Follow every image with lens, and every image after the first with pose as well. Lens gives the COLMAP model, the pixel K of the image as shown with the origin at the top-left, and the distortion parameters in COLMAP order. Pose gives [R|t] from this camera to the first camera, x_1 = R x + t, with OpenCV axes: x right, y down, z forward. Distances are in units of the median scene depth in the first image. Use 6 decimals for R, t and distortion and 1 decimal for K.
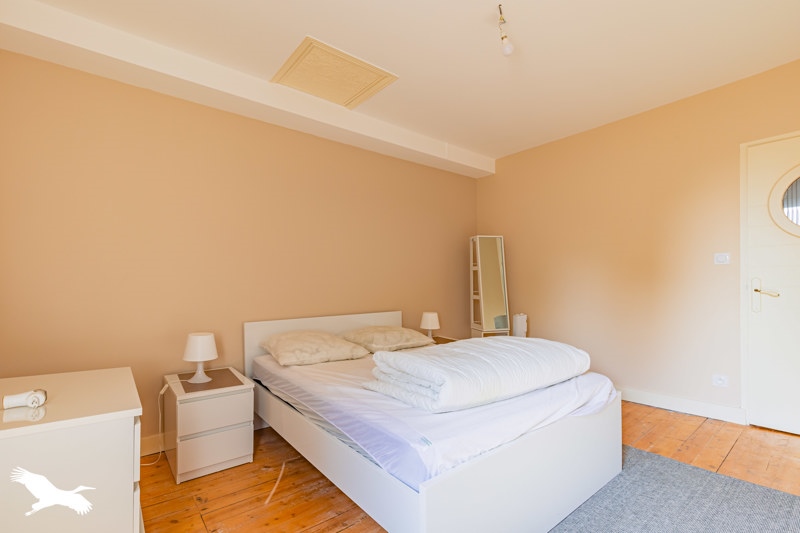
lens RADIAL K [[363.4, 0, 399.5], [0, 363.4, 284.0], [0, 0, 1]] dist [-0.000697, -0.000036]
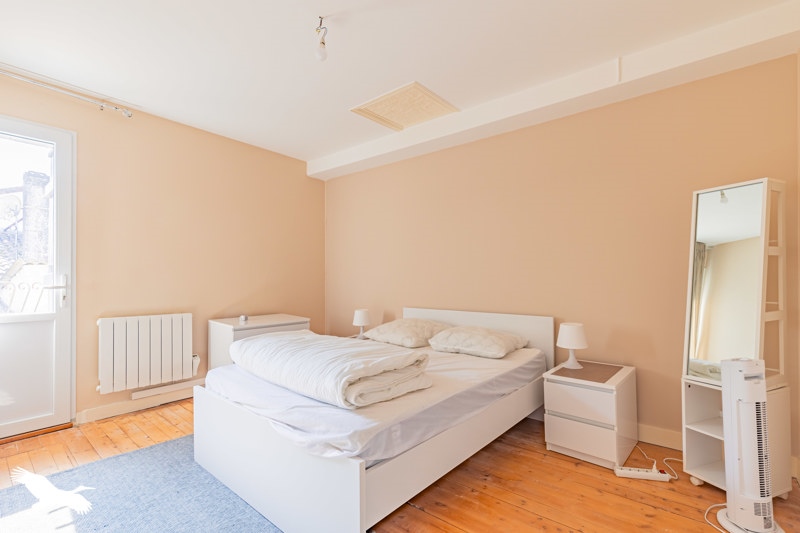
lens RADIAL K [[365.6, 0, 403.2], [0, 365.6, 270.1], [0, 0, 1]] dist [-0.000803, 0.000002]
pose [[0.197783, -0.006058, -0.980227, 0.405435], [0.001966, 0.999981, -0.005784, -0.012312], [0.980244, -0.000783, 0.197791, 0.306862]]
